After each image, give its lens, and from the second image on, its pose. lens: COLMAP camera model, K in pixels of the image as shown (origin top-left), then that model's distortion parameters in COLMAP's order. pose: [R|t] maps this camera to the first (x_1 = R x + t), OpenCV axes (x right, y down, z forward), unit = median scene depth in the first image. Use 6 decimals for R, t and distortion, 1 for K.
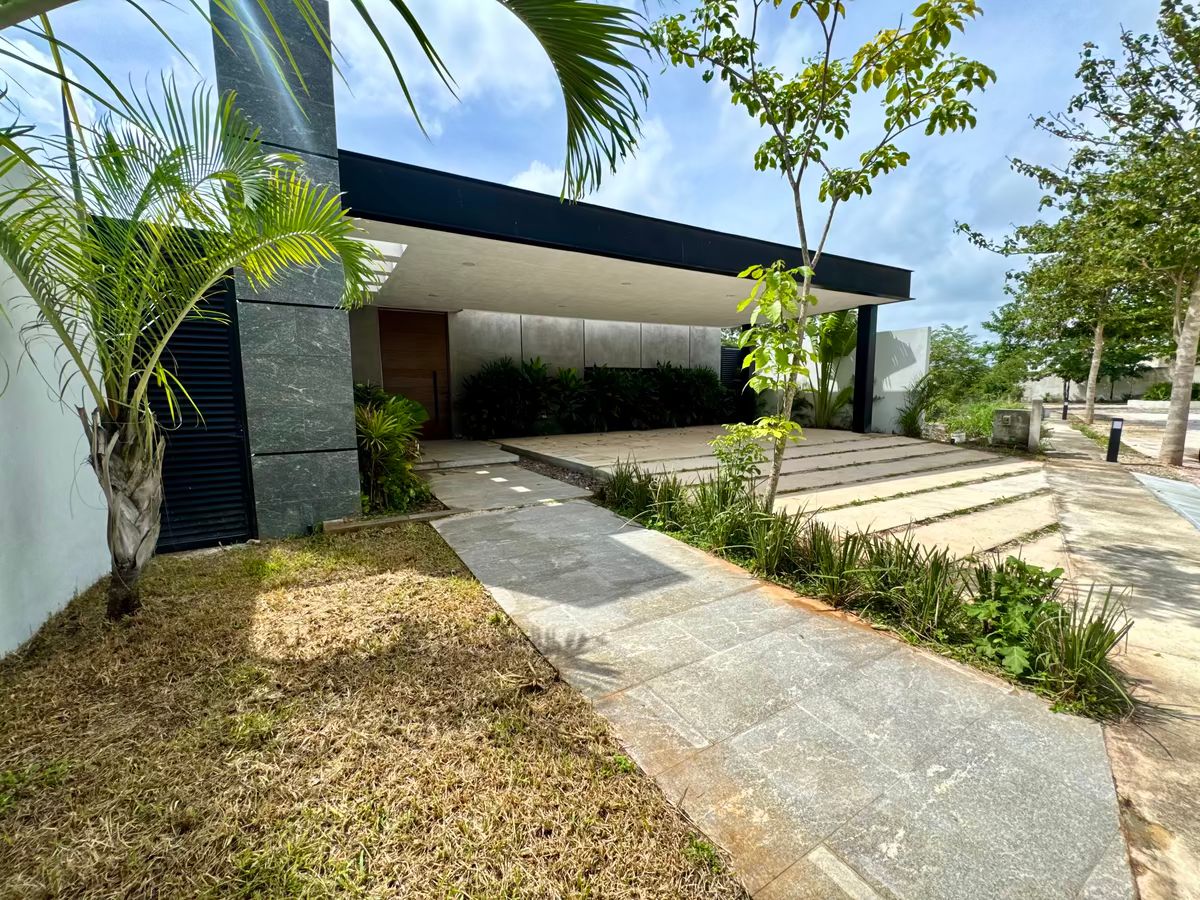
lens RADIAL K [[481.3, 0, 597.7], [0, 481.3, 450.9], [0, 0, 1]] dist [-0.002698, 0.000786]
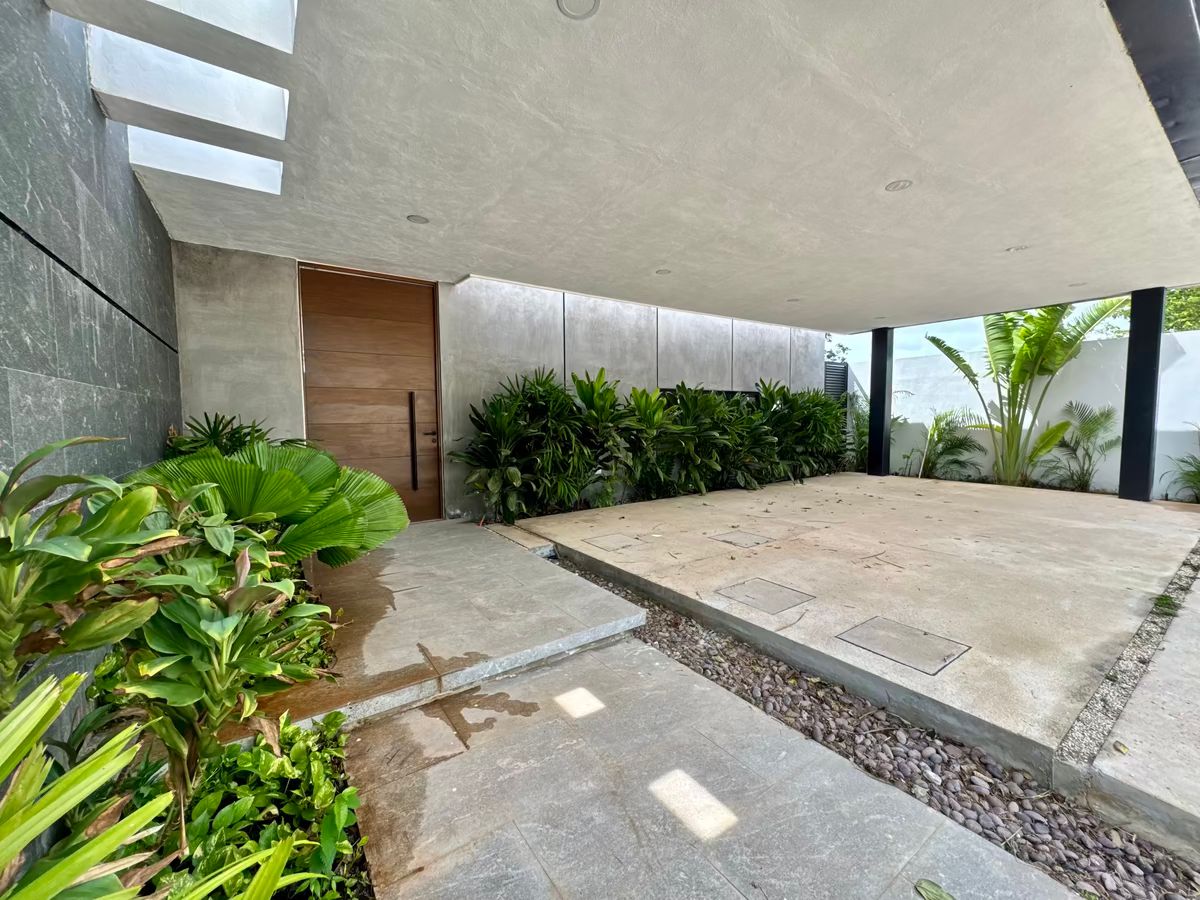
lens RADIAL K [[481.3, 0, 600.2], [0, 481.3, 451.8], [0, 0, 1]] dist [-0.002698, 0.000786]
pose [[0.996421, -0.000402, 0.084525, -0.169072], [0.004190, 0.998994, -0.044639, -0.072898], [-0.084422, 0.044833, 0.995421, 0.439656]]
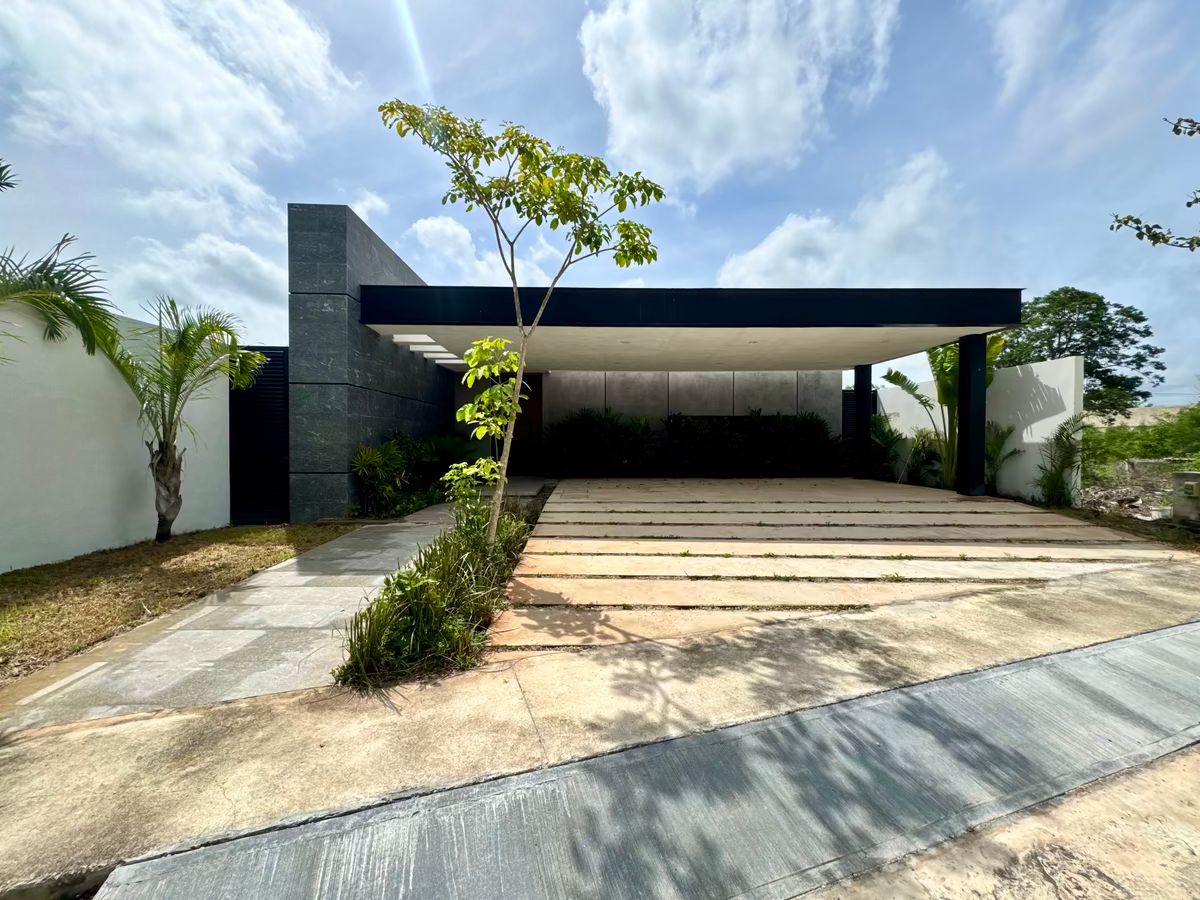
lens RADIAL K [[481.3, 0, 594.0], [0, 481.3, 444.4], [0, 0, 1]] dist [-0.002698, 0.000786]
pose [[0.872239, 0.018525, -0.488729, 0.383245], [-0.072122, 0.993230, -0.091069, -0.004751], [0.483733, 0.114682, 0.867669, 0.018086]]
